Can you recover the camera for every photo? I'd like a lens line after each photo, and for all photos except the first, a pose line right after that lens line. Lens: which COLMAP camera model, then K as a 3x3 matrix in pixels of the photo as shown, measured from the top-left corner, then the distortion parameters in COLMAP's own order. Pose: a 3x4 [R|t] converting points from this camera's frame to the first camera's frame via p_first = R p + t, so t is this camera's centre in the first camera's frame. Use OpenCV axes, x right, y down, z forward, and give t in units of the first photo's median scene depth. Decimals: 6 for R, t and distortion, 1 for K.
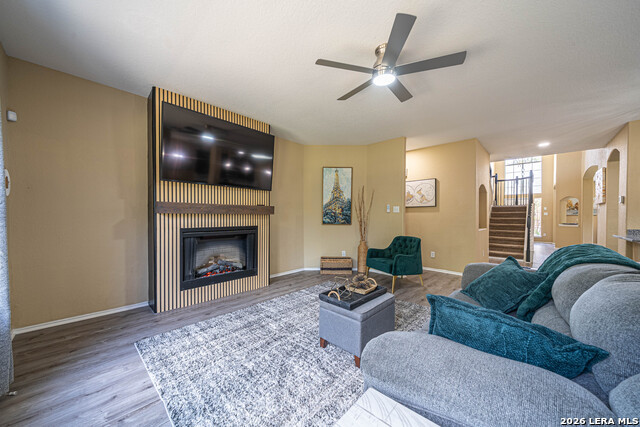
lens RADIAL K [[231.4, 0, 314.3], [0, 231.4, 217.7], [0, 0, 1]] dist [-0.000121, -0.000354]
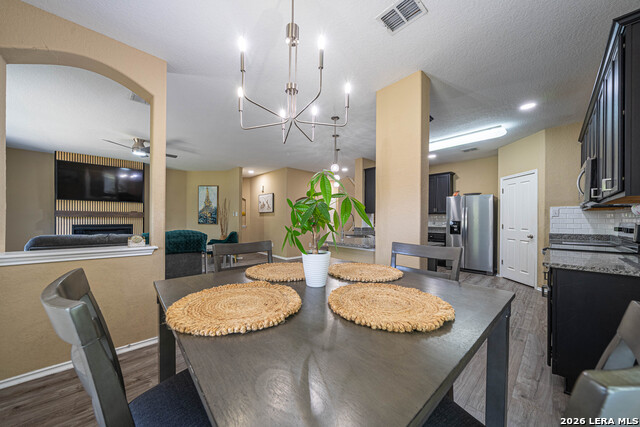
lens RADIAL K [[220.5, 0, 320.5], [0, 220.5, 218.9], [0, 0, 1]] dist [-0.006183, -0.000443]
pose [[0.999052, 0.002132, -0.043482, 1.014023], [-0.002547, 0.999952, -0.009480, 0.007827], [0.043460, 0.009582, 0.999009, -0.436723]]
